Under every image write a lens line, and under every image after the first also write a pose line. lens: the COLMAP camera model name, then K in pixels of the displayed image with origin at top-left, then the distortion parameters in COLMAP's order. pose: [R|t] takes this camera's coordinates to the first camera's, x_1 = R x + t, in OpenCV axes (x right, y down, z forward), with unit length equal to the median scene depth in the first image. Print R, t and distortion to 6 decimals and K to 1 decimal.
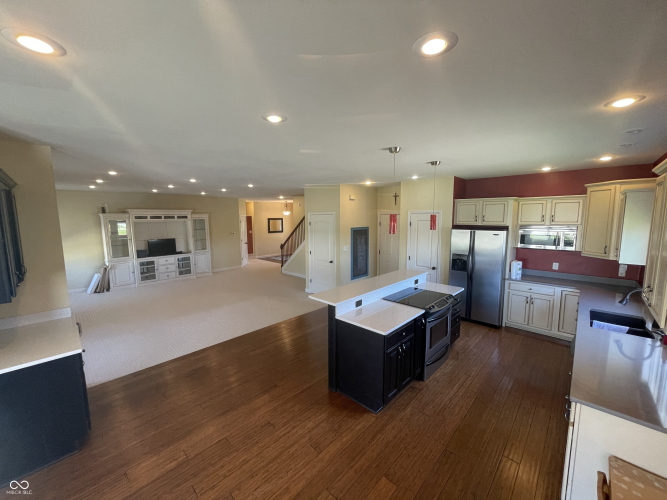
lens RADIAL K [[268.4, 0, 332.7], [0, 268.4, 248.8], [0, 0, 1]] dist [-0.005536, -0.000726]
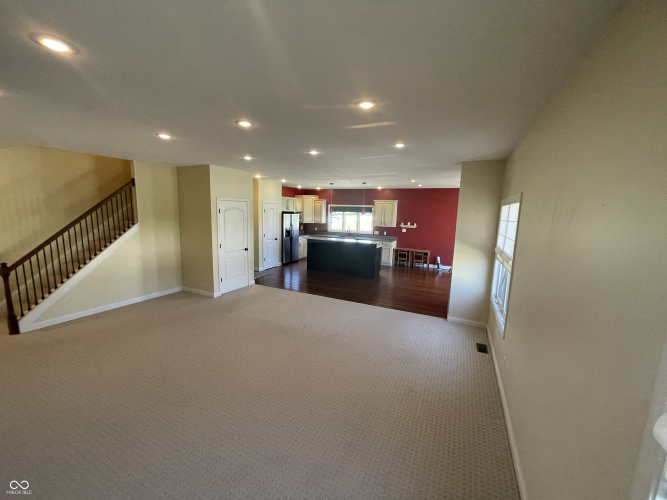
lens RADIAL K [[268.4, 0, 333.2], [0, 268.4, 249.8], [0, 0, 1]] dist [-0.005536, -0.000726]
pose [[-0.307653, -0.136539, 0.941651, -1.009966], [0.089146, 0.981161, 0.171394, -0.088633], [-0.947313, 0.136674, -0.289685, 0.949403]]
